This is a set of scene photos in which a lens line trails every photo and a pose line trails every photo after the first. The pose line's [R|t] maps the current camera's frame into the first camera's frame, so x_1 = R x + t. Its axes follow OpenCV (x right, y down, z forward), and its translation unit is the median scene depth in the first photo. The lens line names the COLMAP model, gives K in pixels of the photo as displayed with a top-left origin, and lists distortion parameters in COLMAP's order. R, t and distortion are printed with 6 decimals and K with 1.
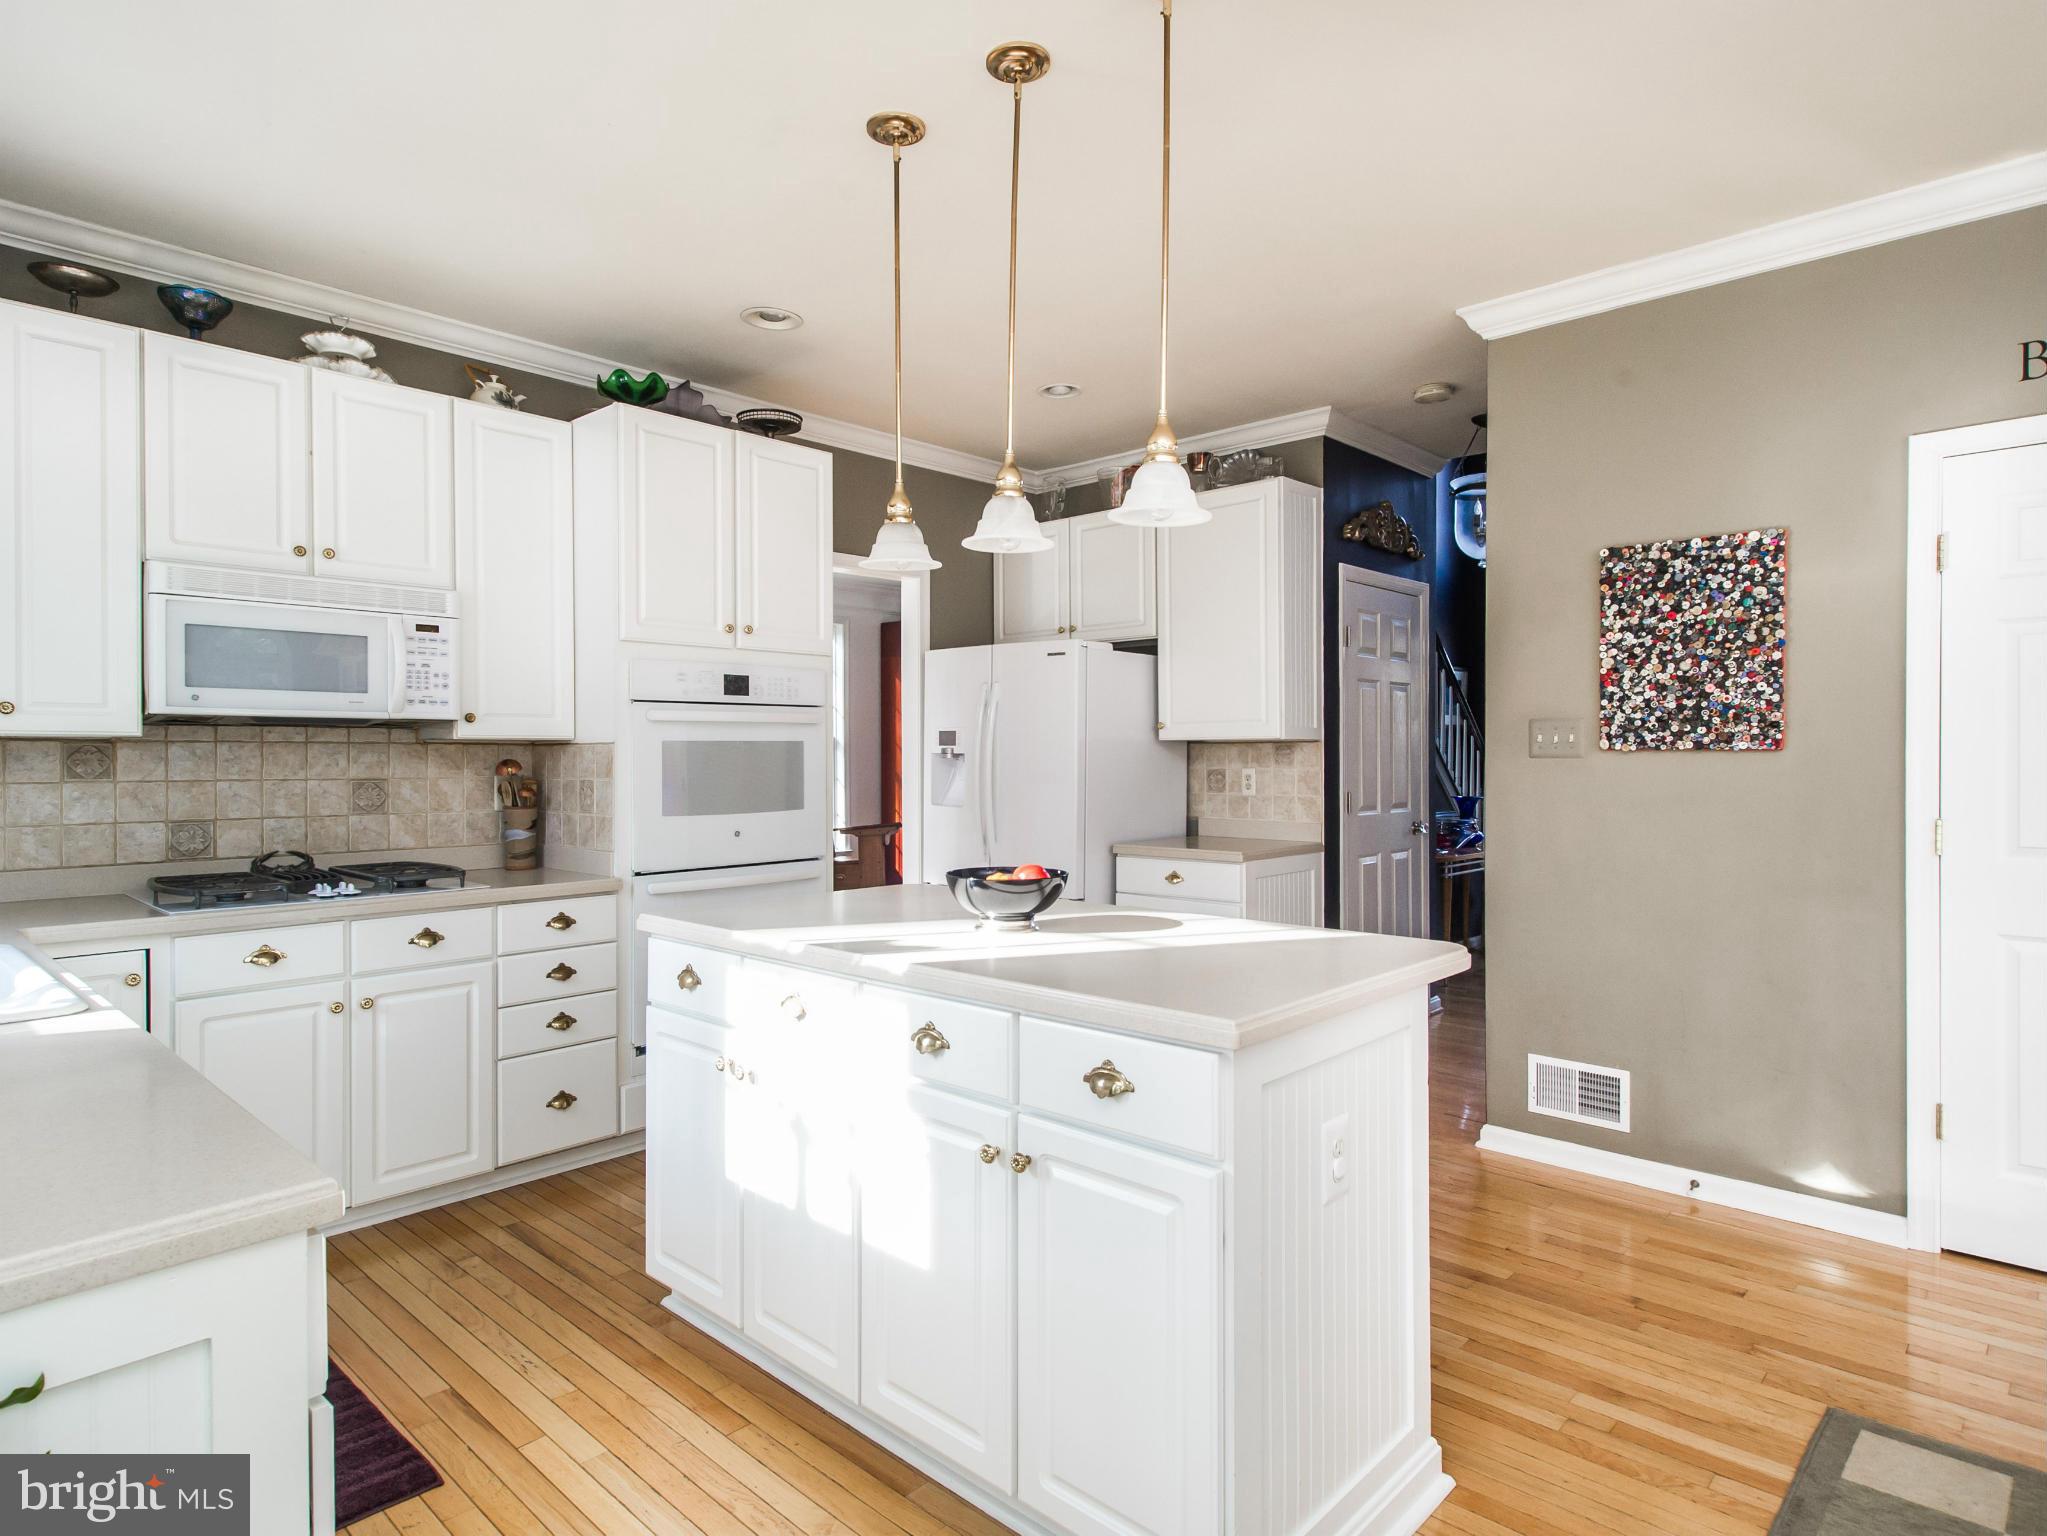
lens RADIAL K [[1139.2, 0, 1013.6], [0, 1139.2, 765.5], [0, 0, 1]] dist [0.035072, 0.000790]
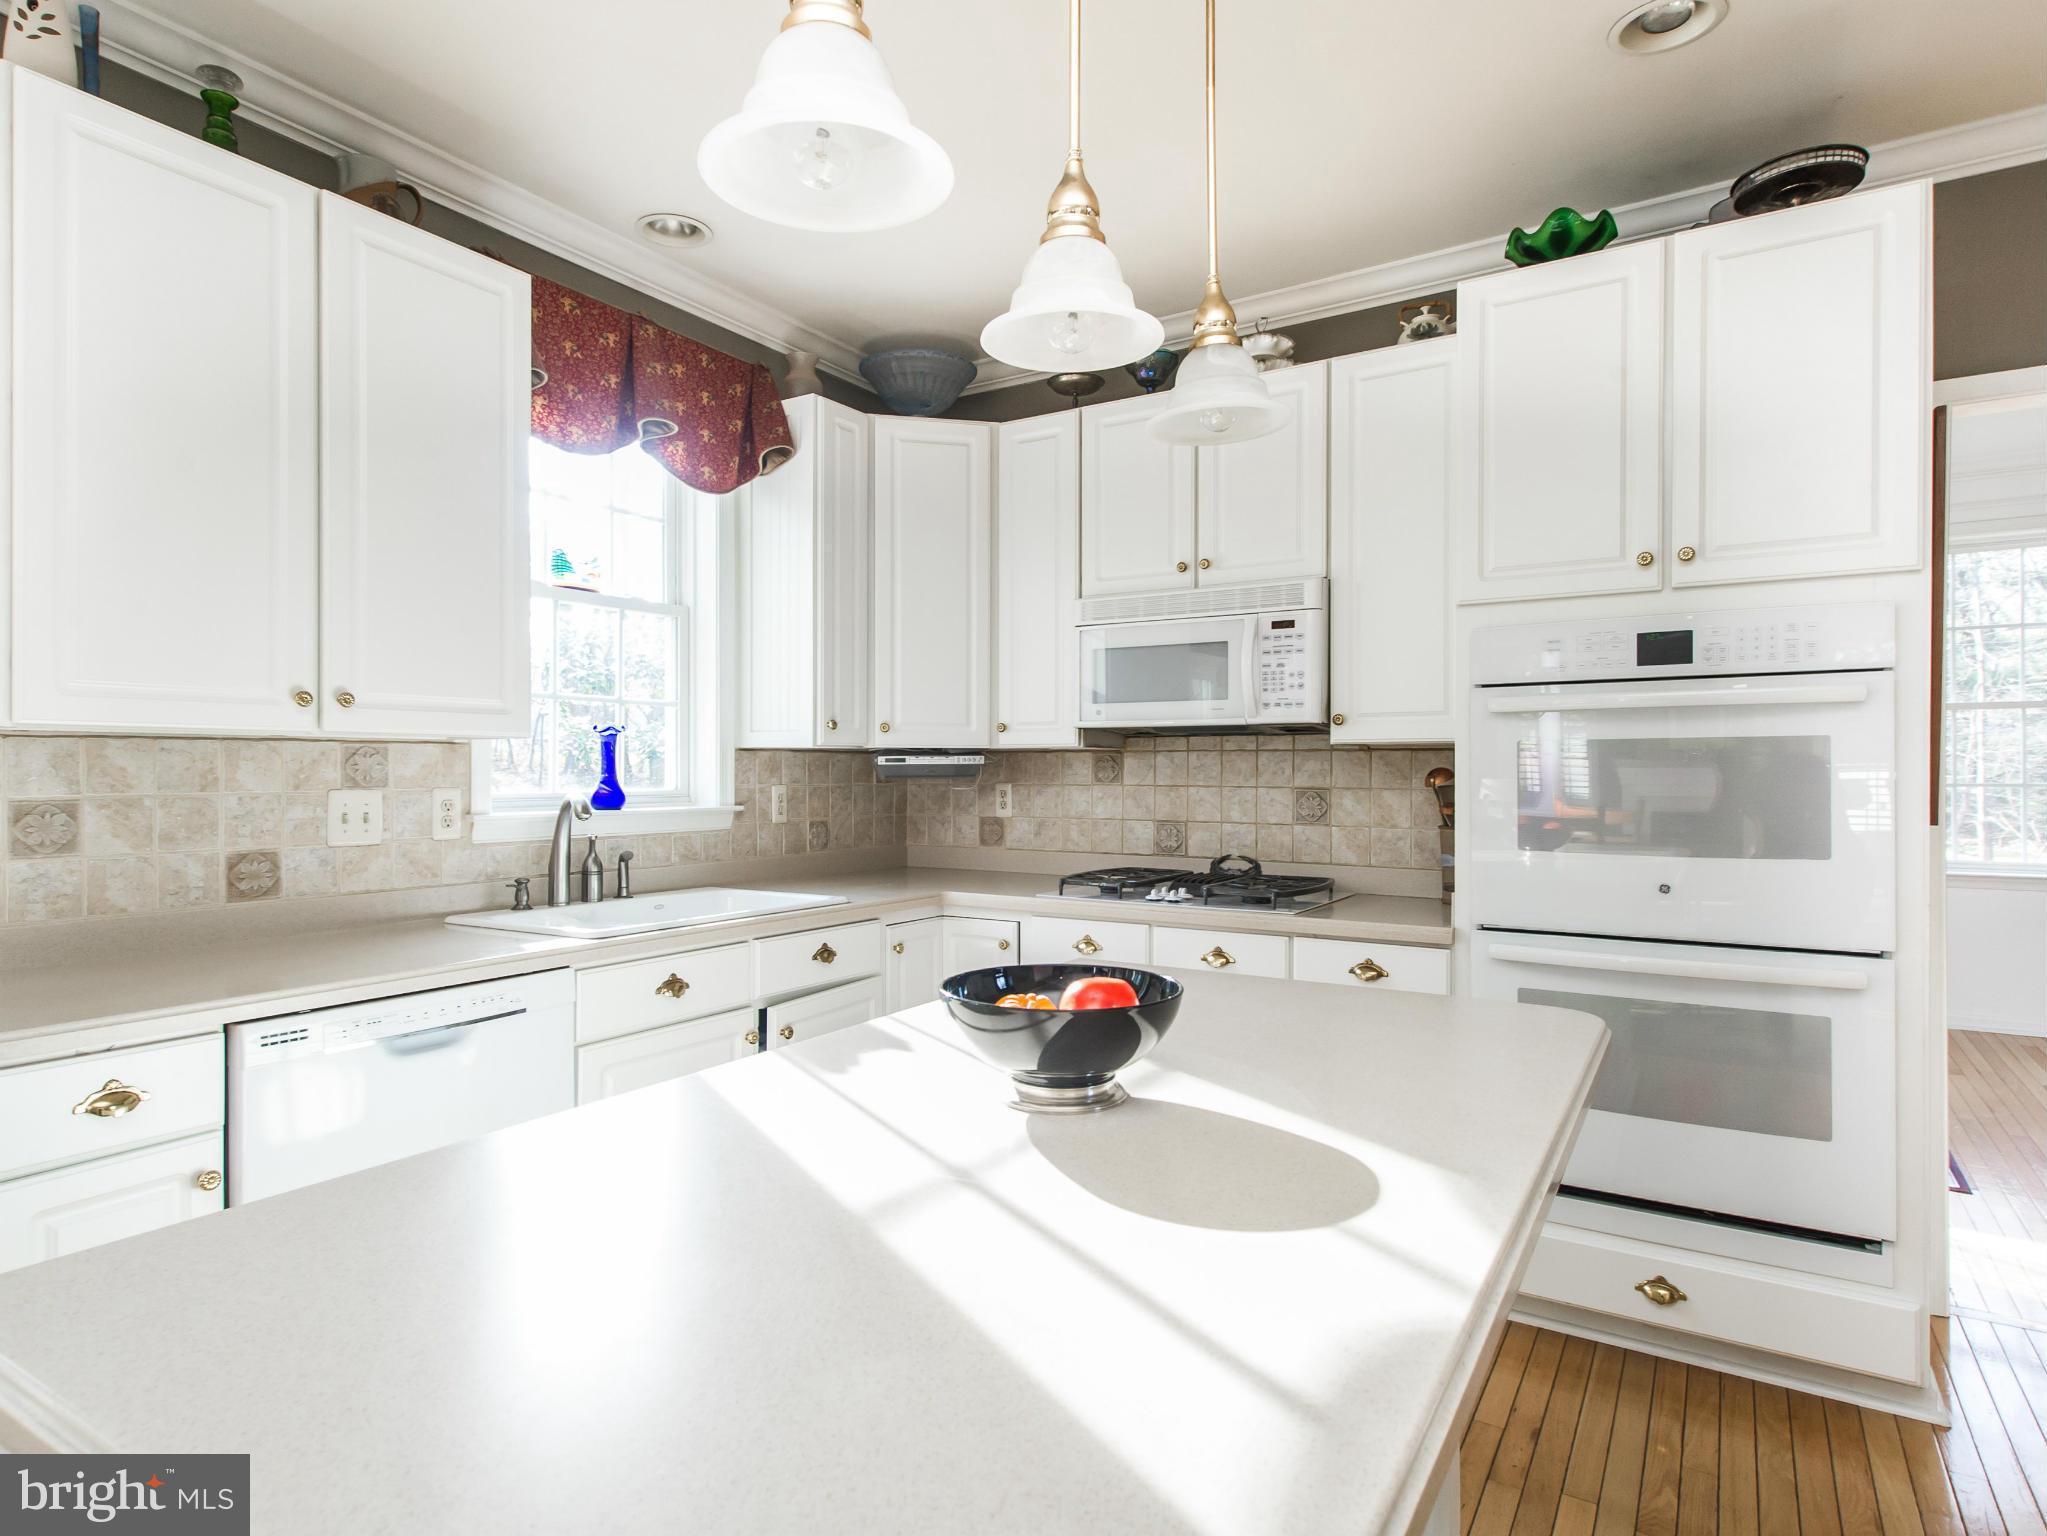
lens RADIAL K [[1139.2, 0, 1018.2], [0, 1139.2, 773.7], [0, 0, 1]] dist [0.035072, 0.000790]
pose [[0.196033, 0.006172, -0.980578, 0.341101], [-0.010309, 0.999938, 0.004233, -0.001769], [0.980543, 0.009279, 0.196084, 0.611466]]
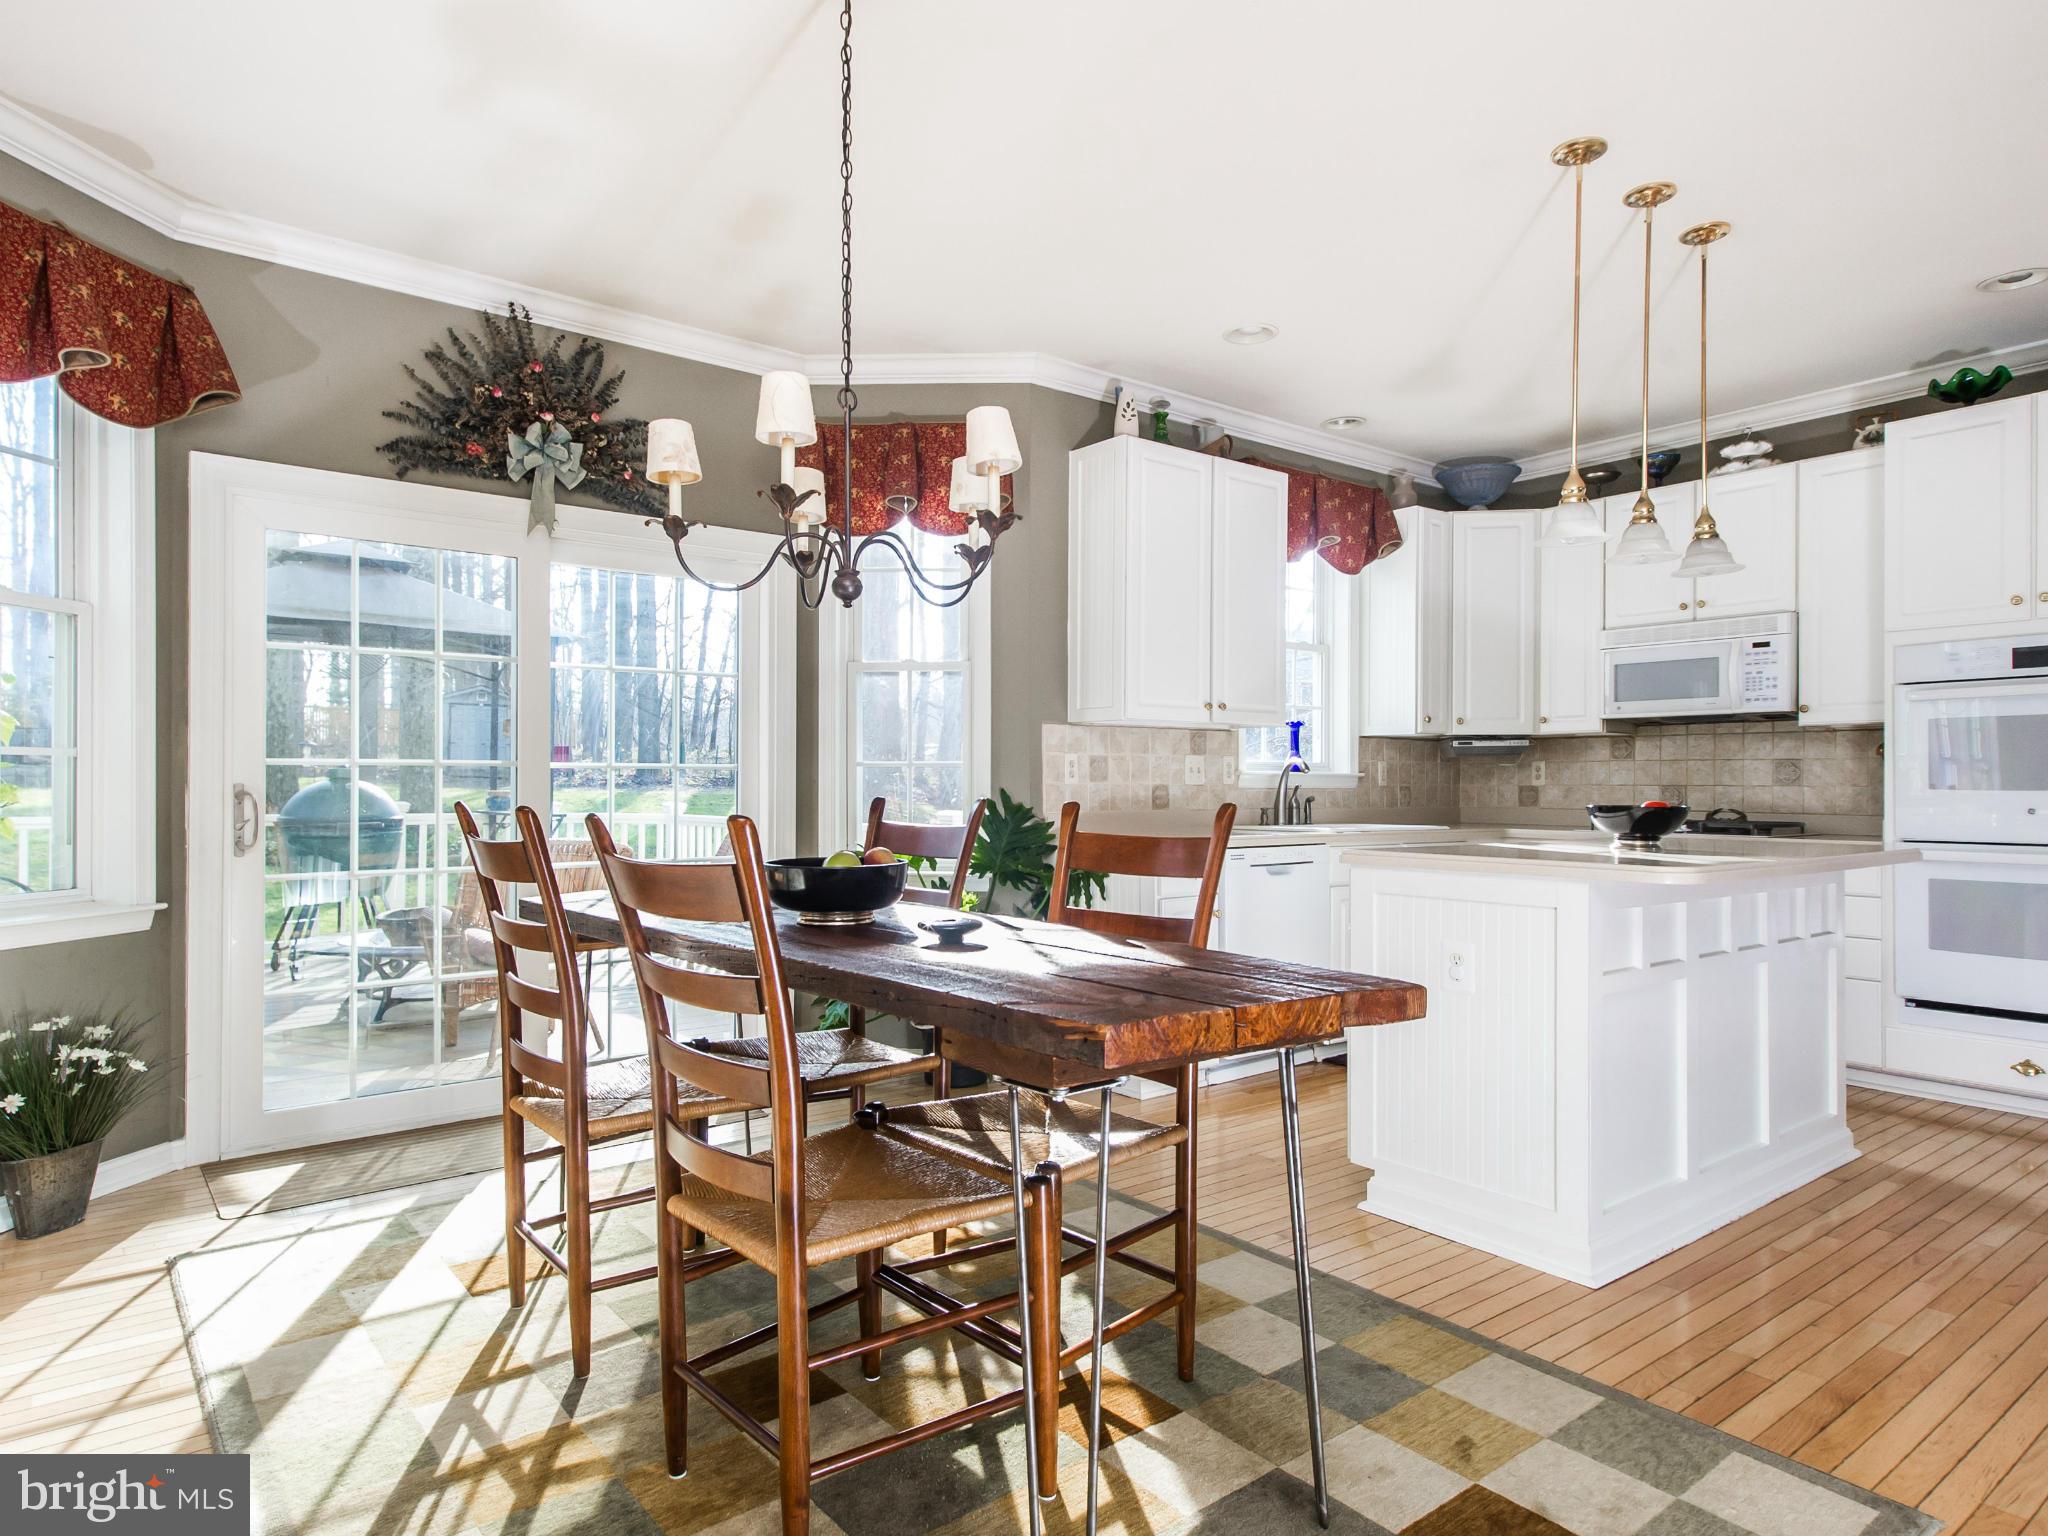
lens RADIAL K [[1252.9, 0, 1027.0], [0, 1252.9, 789.2], [0, 0, 1]] dist [0.011636, 0.002303]
pose [[-0.132543, 0.004077, -0.991169, 1.059921], [-0.010295, 0.999932, 0.005490, 0.050343], [0.991124, 0.010931, -0.132492, 0.342672]]
